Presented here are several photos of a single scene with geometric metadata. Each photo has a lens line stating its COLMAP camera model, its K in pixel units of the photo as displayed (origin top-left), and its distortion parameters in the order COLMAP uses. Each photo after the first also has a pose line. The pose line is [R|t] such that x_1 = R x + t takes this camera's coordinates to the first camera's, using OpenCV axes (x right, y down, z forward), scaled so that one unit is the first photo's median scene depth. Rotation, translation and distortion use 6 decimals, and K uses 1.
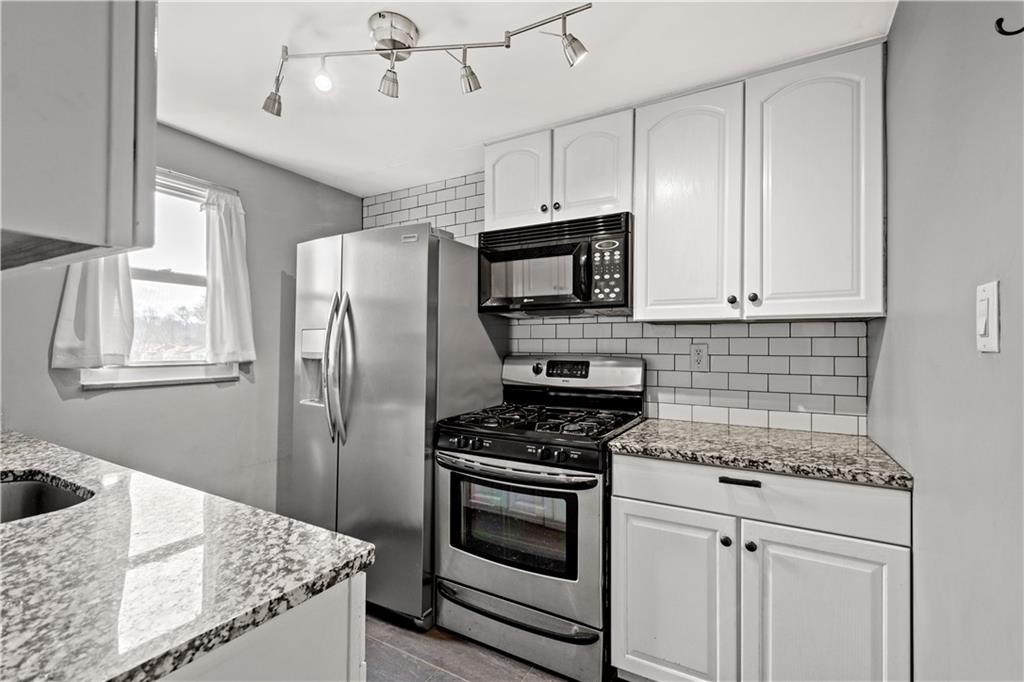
lens RADIAL K [[451.3, 0, 514.8], [0, 451.3, 344.0], [0, 0, 1]] dist [0.002634, -0.001605]
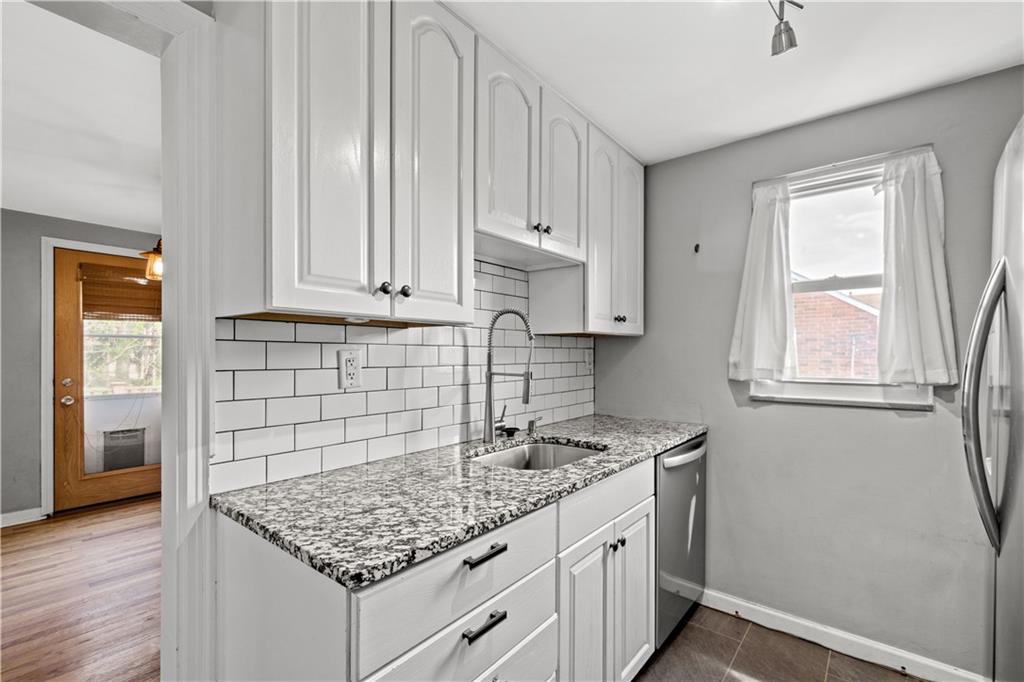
lens RADIAL K [[451.3, 0, 530.7], [0, 451.3, 357.2], [0, 0, 1]] dist [0.002634, -0.001605]
pose [[-0.152709, -0.002804, -0.988267, 0.207223], [0.002049, 0.999993, -0.003154, -0.002122], [0.988269, -0.002506, -0.152702, 0.543754]]
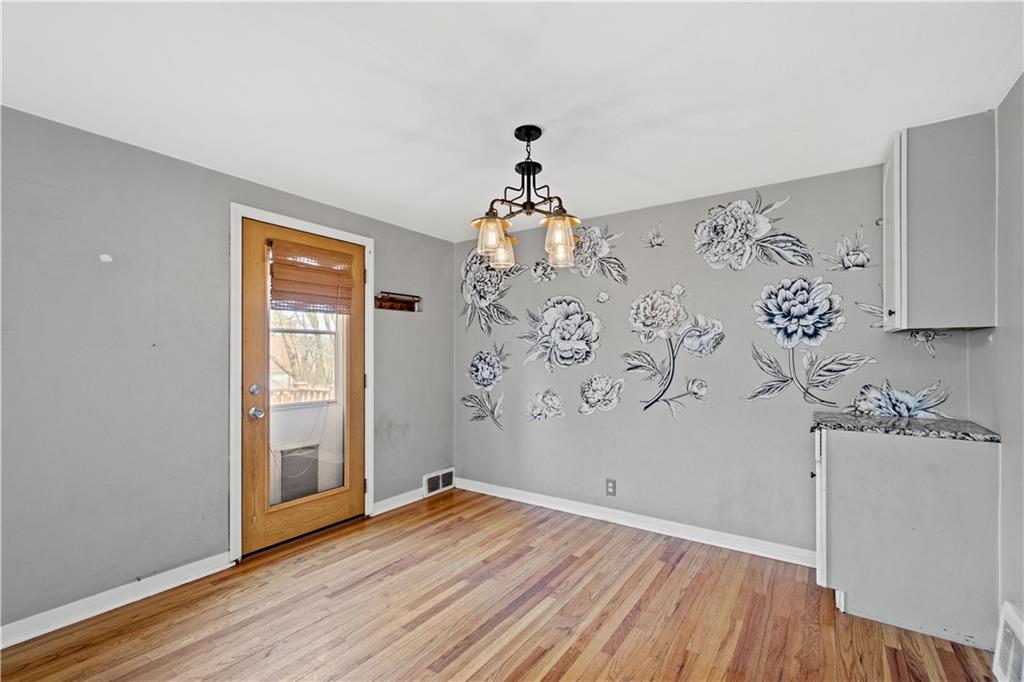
lens RADIAL K [[451.3, 0, 516.9], [0, 451.3, 354.3], [0, 0, 1]] dist [0.002634, -0.001605]
pose [[-0.080666, -0.004154, -0.996733, 0.071845], [0.005926, 0.999972, -0.004647, -0.009689], [0.996724, -0.006282, -0.080639, -0.477284]]
